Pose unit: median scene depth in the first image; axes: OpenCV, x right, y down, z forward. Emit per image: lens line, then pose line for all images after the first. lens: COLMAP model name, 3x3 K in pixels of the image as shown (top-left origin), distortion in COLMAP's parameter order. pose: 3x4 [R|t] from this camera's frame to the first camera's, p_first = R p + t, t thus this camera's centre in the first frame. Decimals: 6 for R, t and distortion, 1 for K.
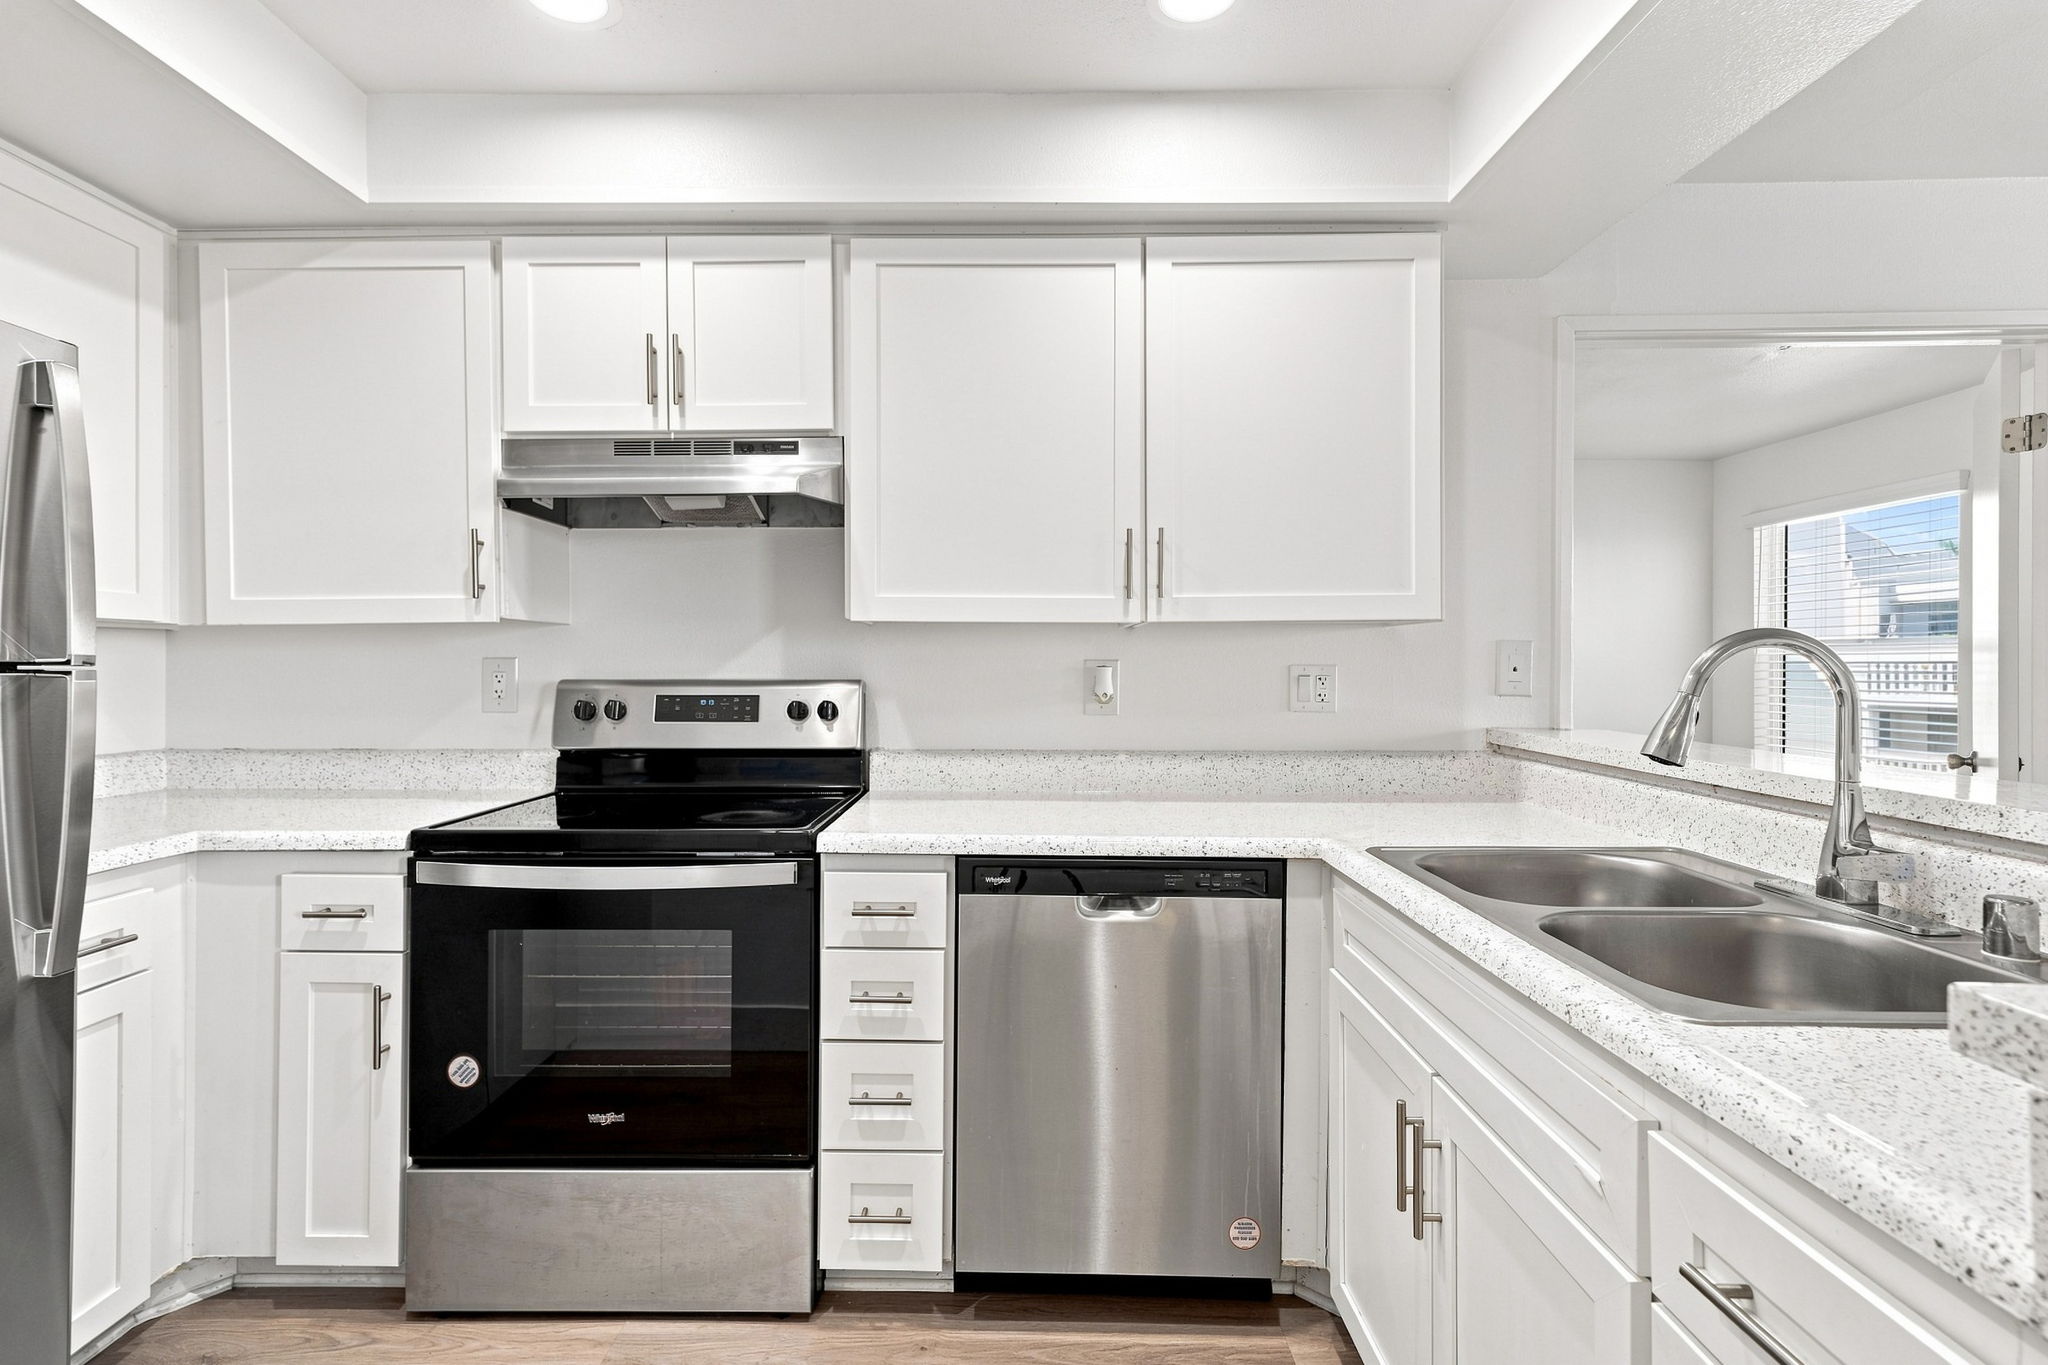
lens RADIAL K [[944.2, 0, 1001.9], [0, 944.2, 674.1], [0, 0, 1]] dist [0.008325, 0.000989]
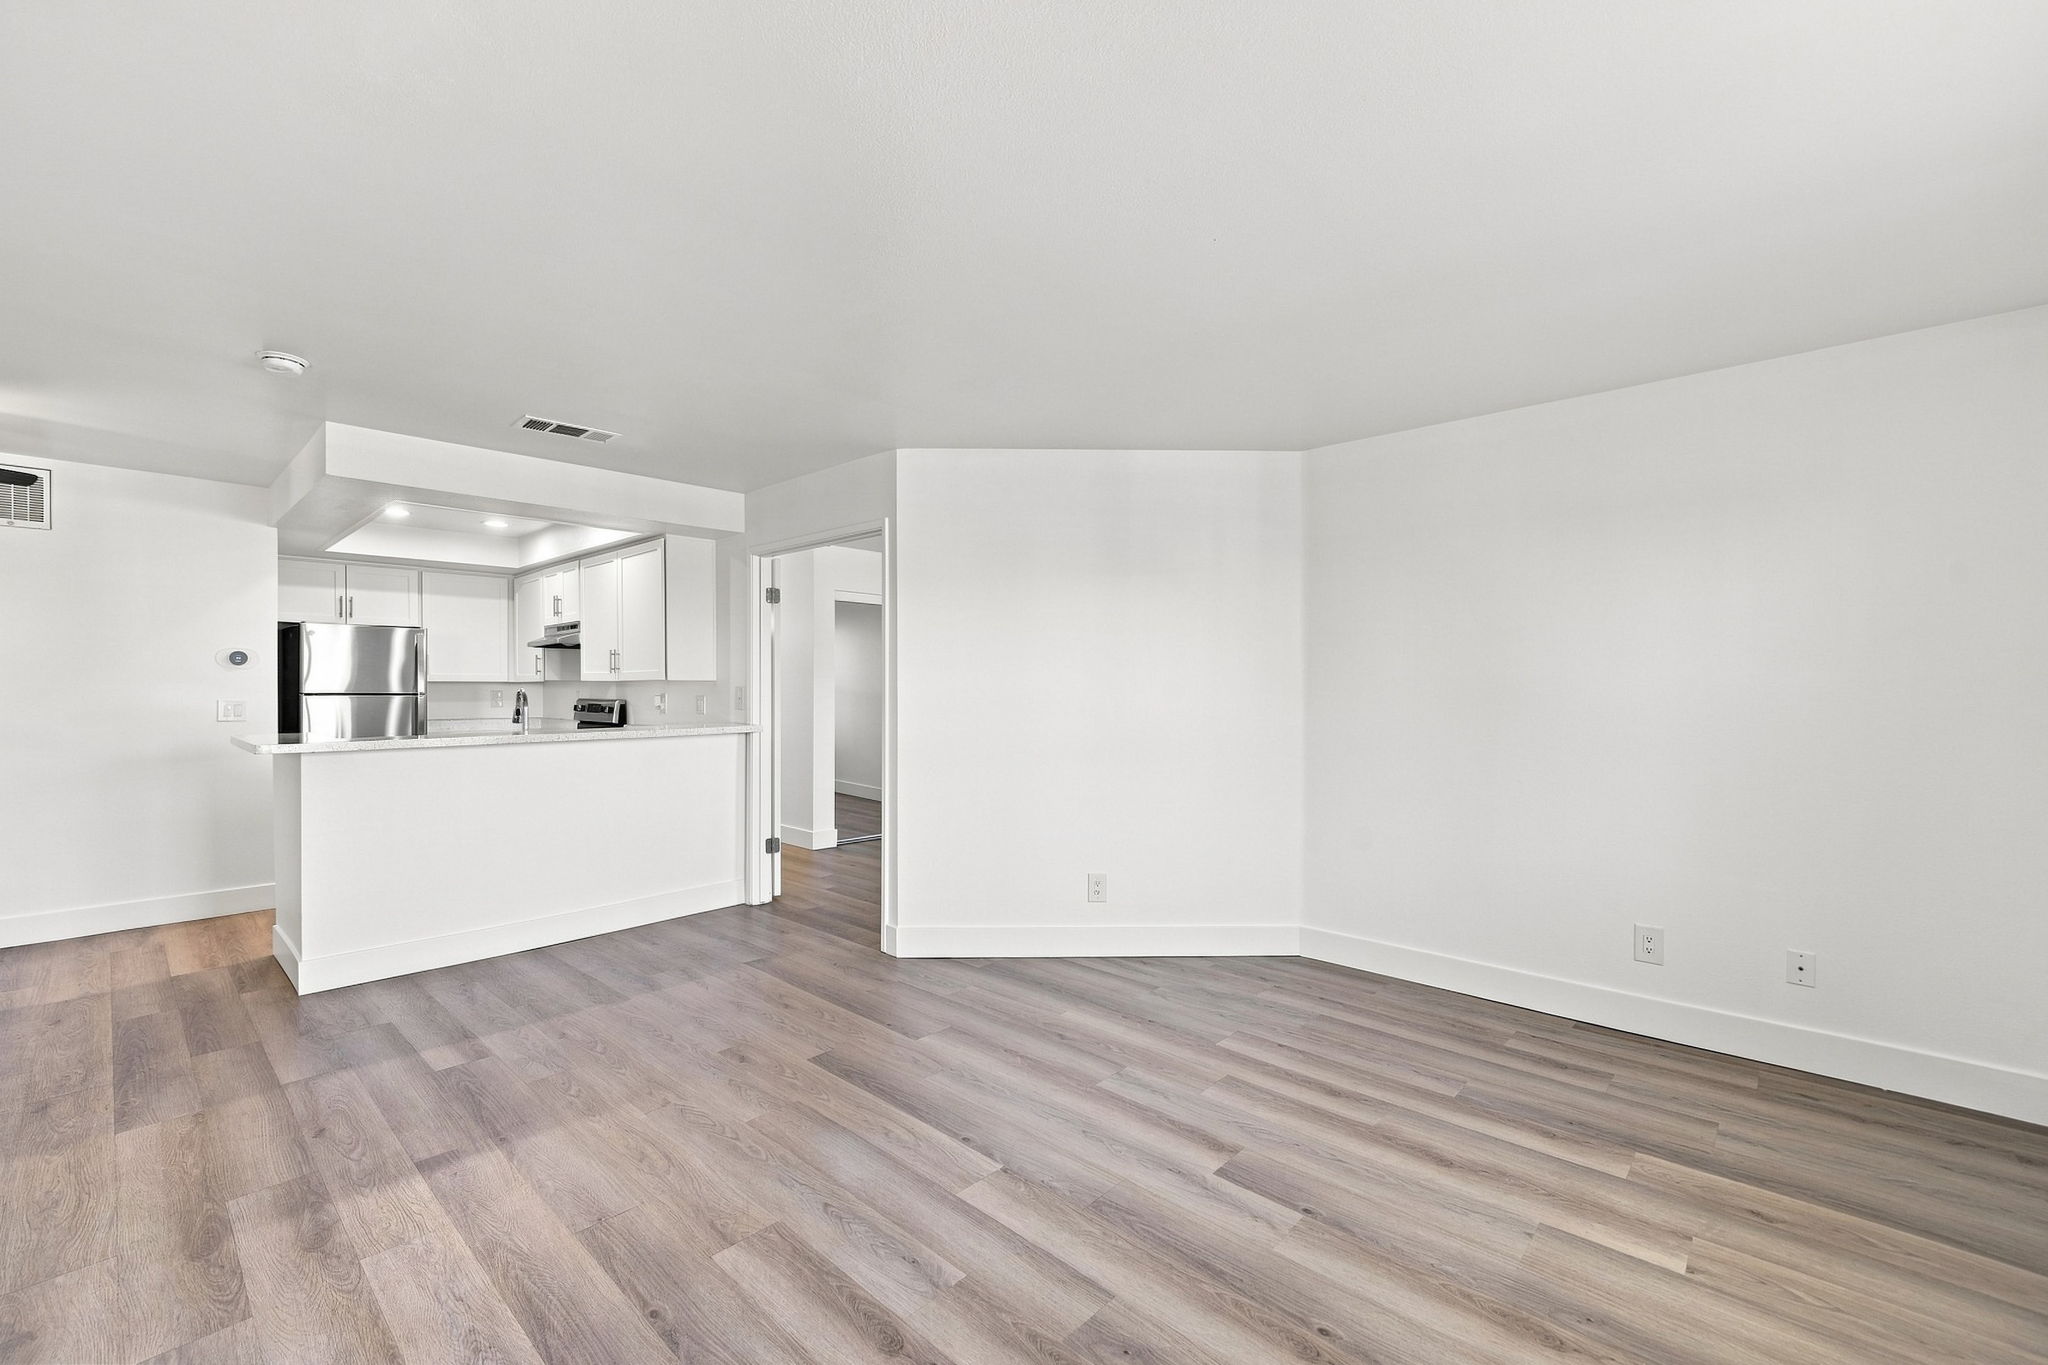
lens RADIAL K [[858.1, 0, 1013.1], [0, 858.1, 681.9], [0, 0, 1]] dist [0.001782, 0.000548]
pose [[0.738169, -0.003801, -0.674606, 2.892950], [-0.008848, 0.999844, -0.015316, -0.017675], [0.674558, 0.017275, 0.738019, -0.150602]]
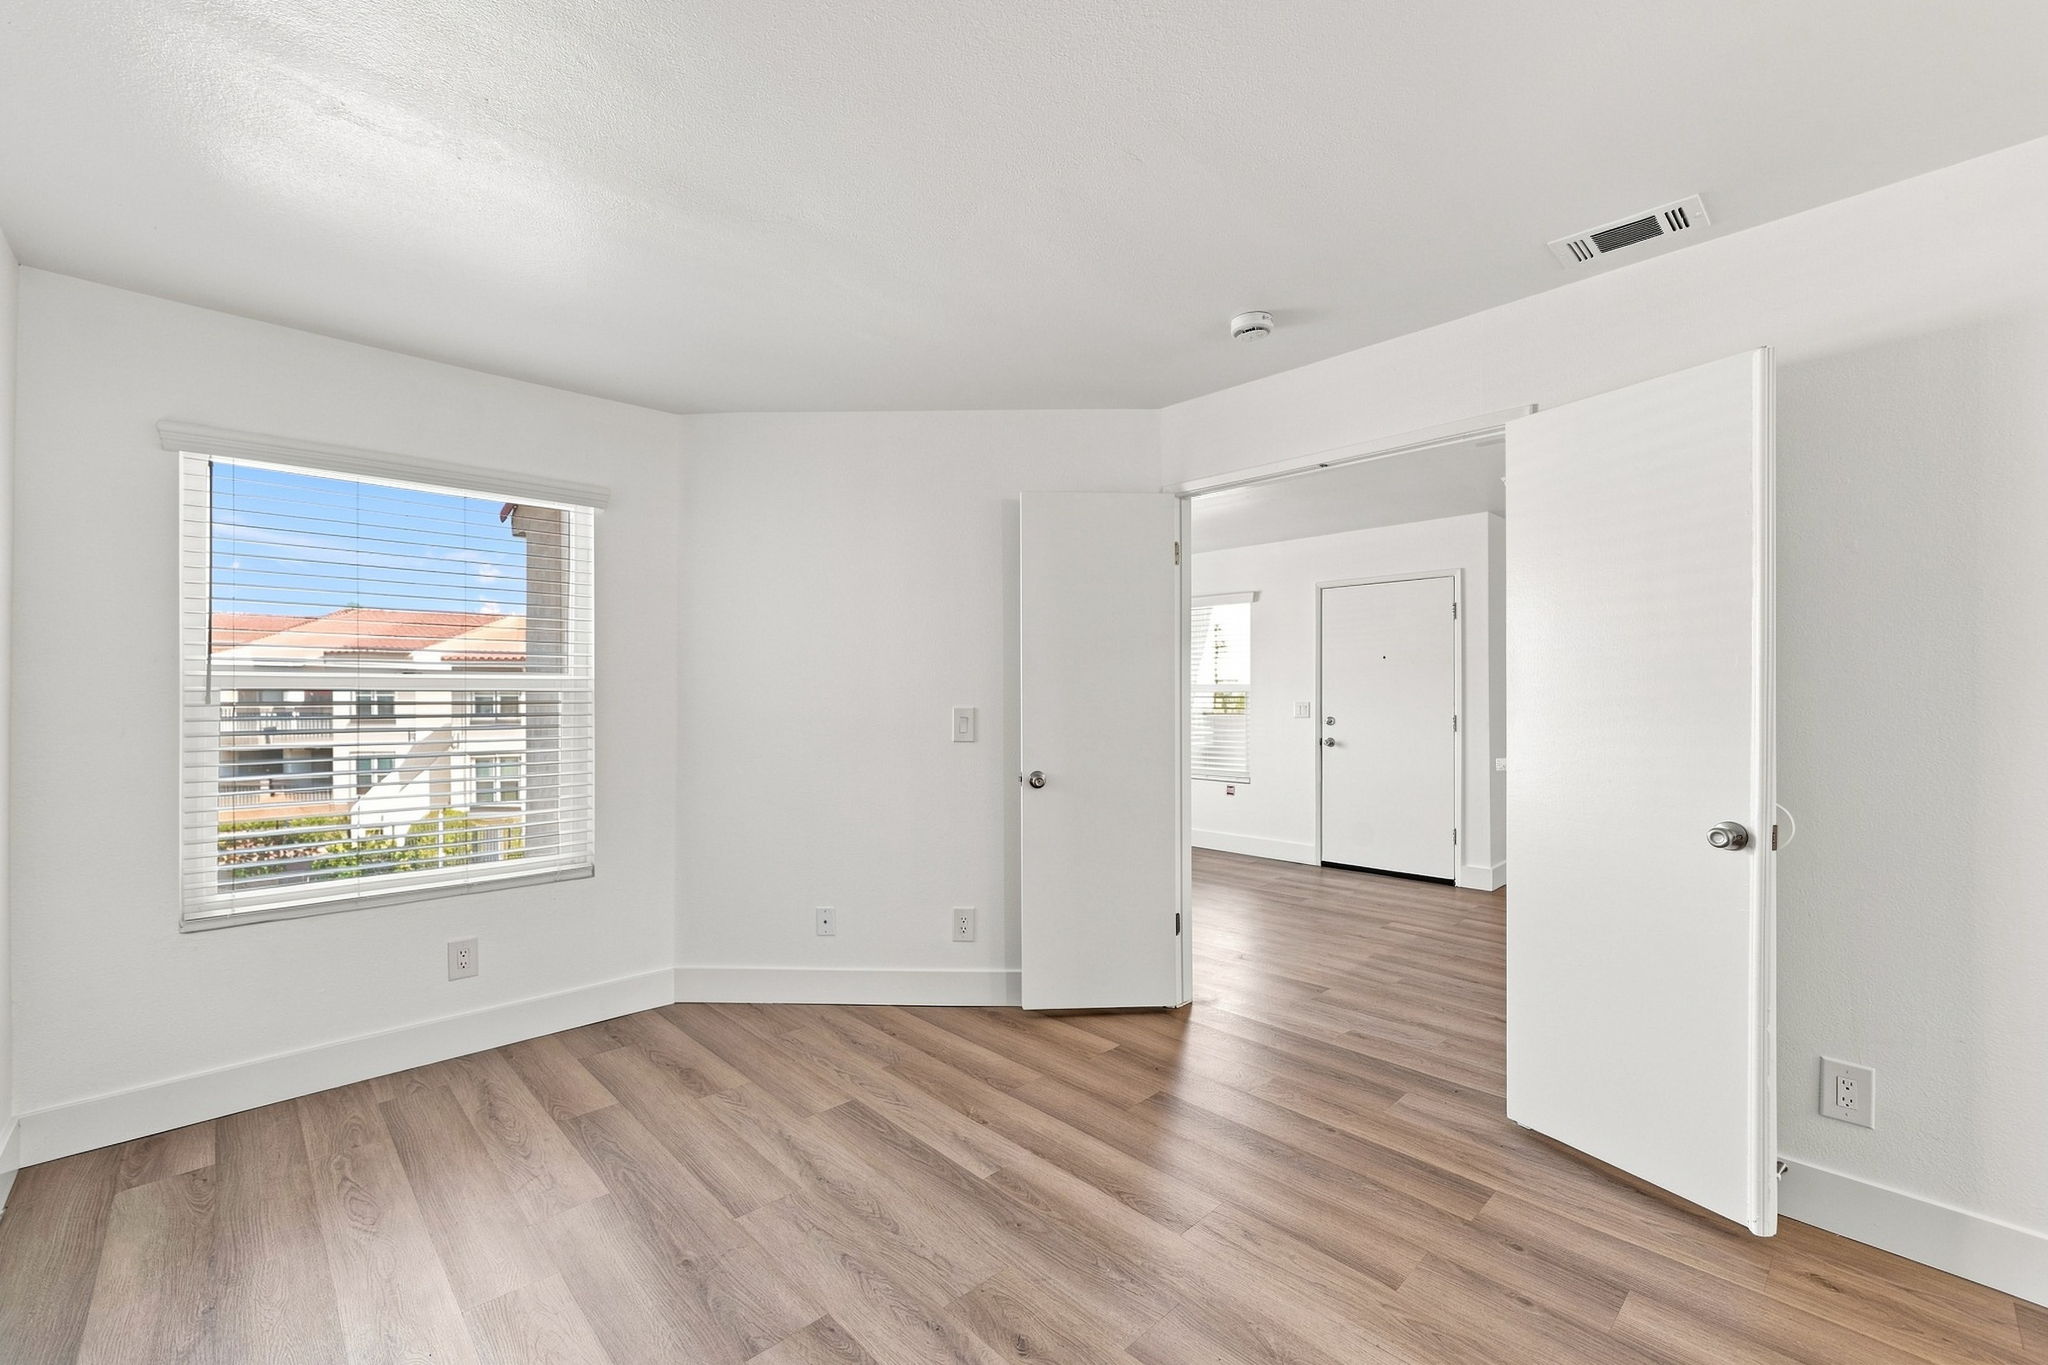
lens RADIAL K [[858.1, 0, 1013.1], [0, 858.1, 681.9], [0, 0, 1]] dist [0.001782, 0.000548]
pose [[-0.697950, 0.005132, 0.716129, 0.309212], [0.007488, 0.999972, 0.000131, -0.058864], [-0.716108, 0.005454, -0.697968, 2.613228]]
